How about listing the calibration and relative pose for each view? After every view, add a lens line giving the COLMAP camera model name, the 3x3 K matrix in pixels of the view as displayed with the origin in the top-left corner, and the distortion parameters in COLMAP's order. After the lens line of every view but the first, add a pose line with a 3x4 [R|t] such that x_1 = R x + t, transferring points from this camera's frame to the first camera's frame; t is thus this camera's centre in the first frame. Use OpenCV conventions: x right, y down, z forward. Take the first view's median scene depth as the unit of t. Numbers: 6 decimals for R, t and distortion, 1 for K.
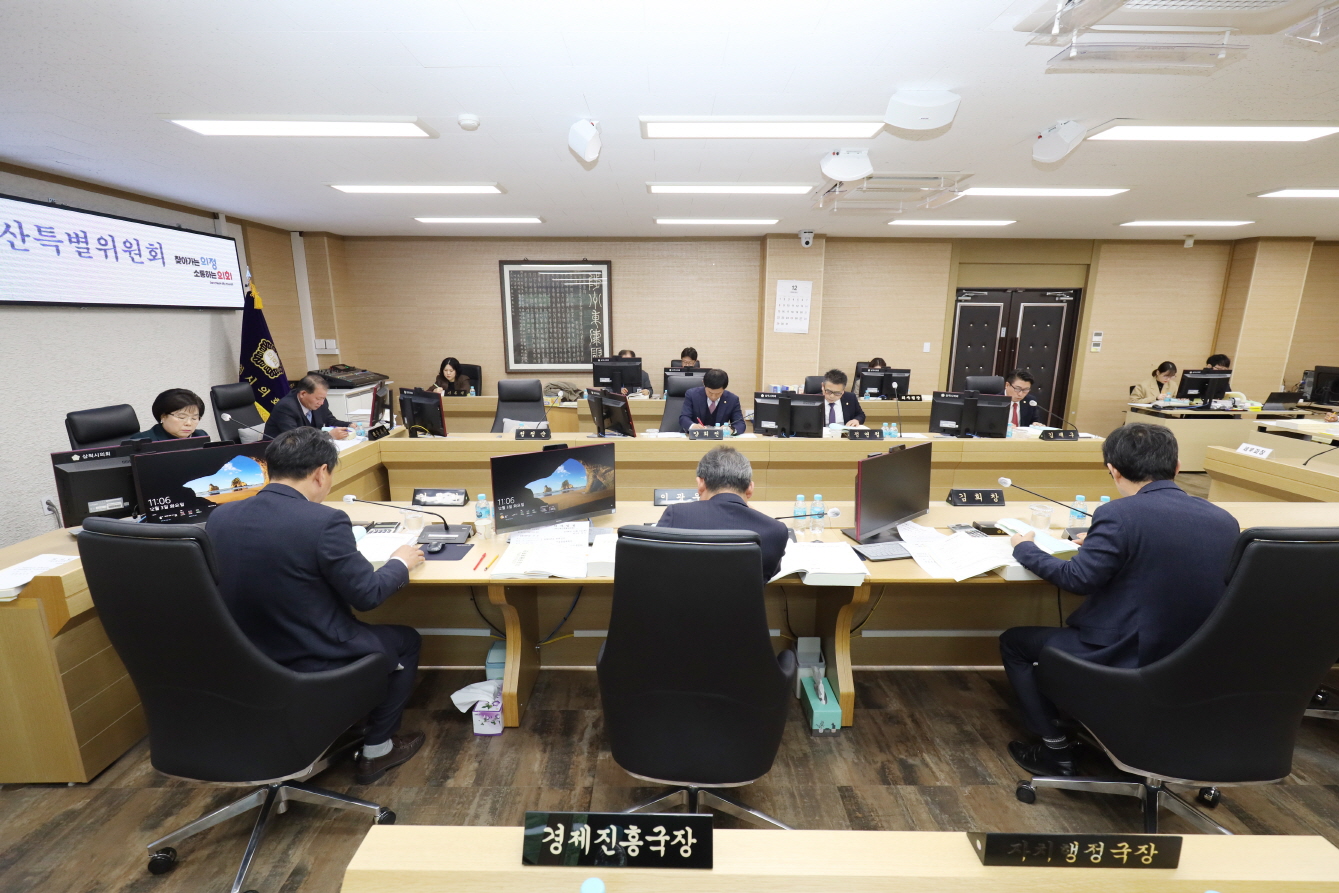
lens RADIAL K [[581.4, 0, 658.3], [0, 581.4, 444.0], [0, 0, 1]] dist [0.000382, -0.000277]
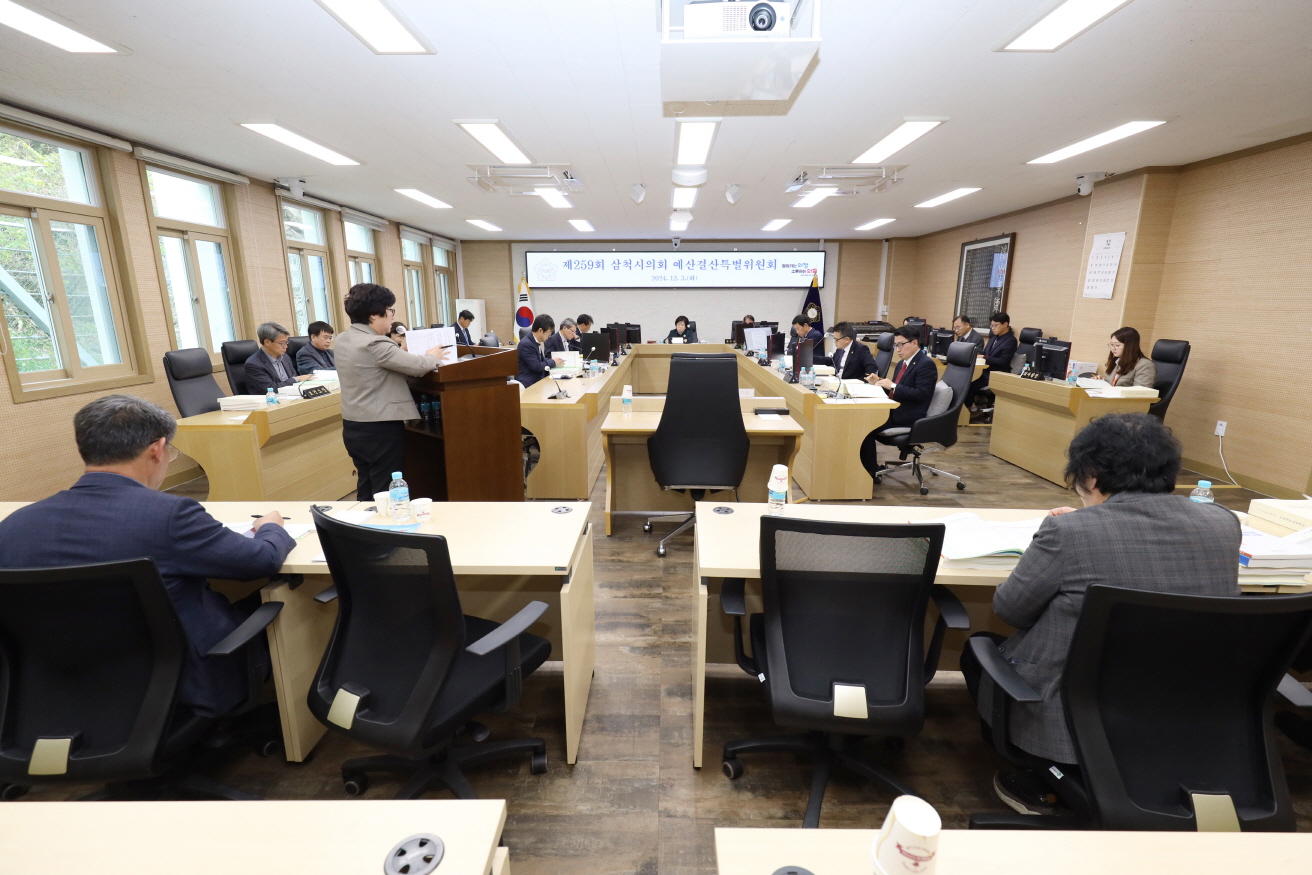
lens RADIAL K [[602.8, 0, 660.6], [0, 602.8, 444.5], [0, 0, 1]] dist [0.000999, -0.000049]
pose [[0.005901, 0.225604, -0.974201, 1.391781], [-0.210118, 0.952749, 0.219363, -0.063845], [0.977658, 0.203403, 0.053026, 0.490920]]
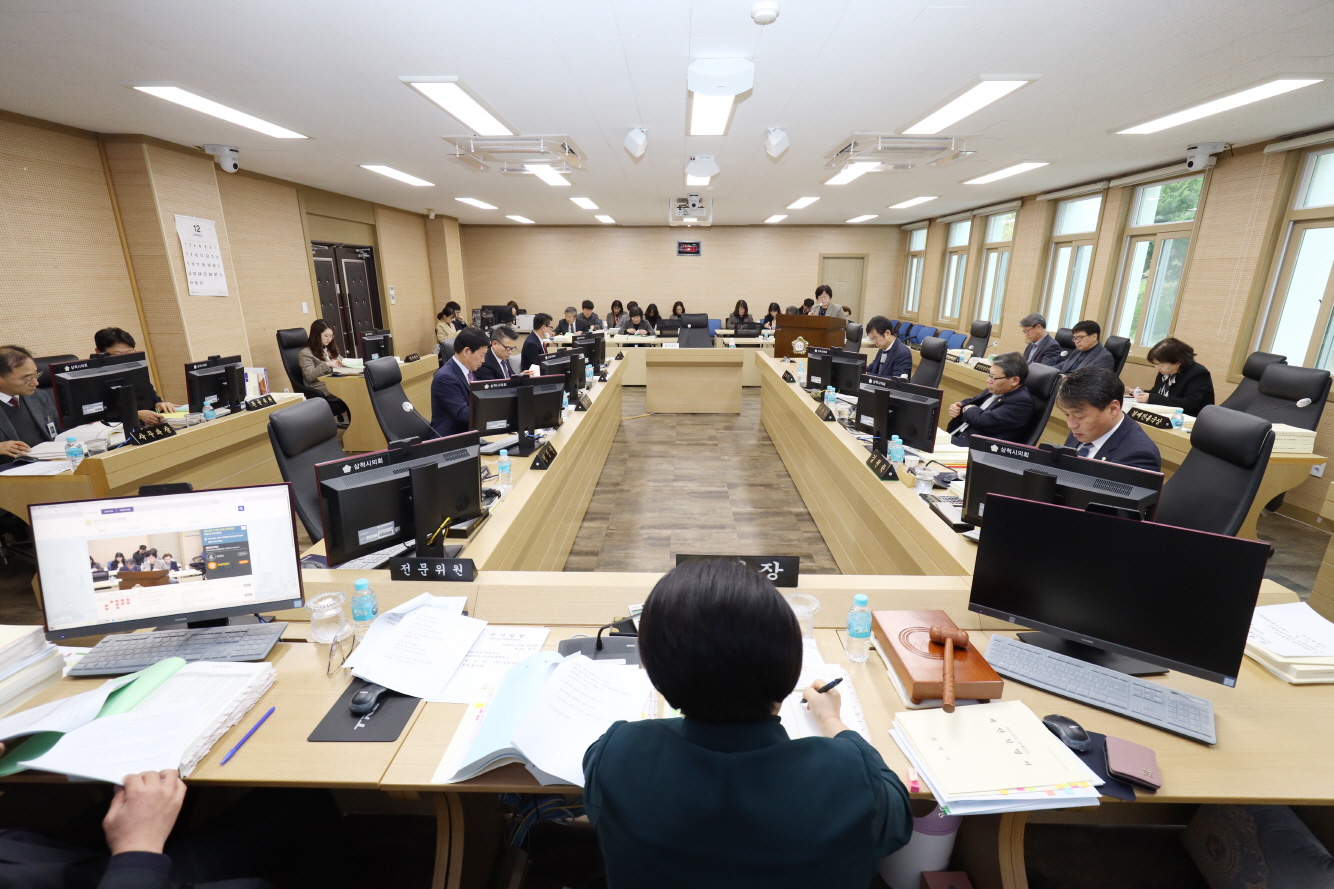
lens RADIAL K [[612.9, 0, 671.7], [0, 612.9, 451.6], [0, 0, 1]] dist [0.000999, -0.000049]
pose [[0.006338, -0.278627, 0.960379, -0.652497], [0.210690, 0.939211, 0.271095, -0.124871], [-0.977532, 0.200624, 0.064657, 0.571654]]
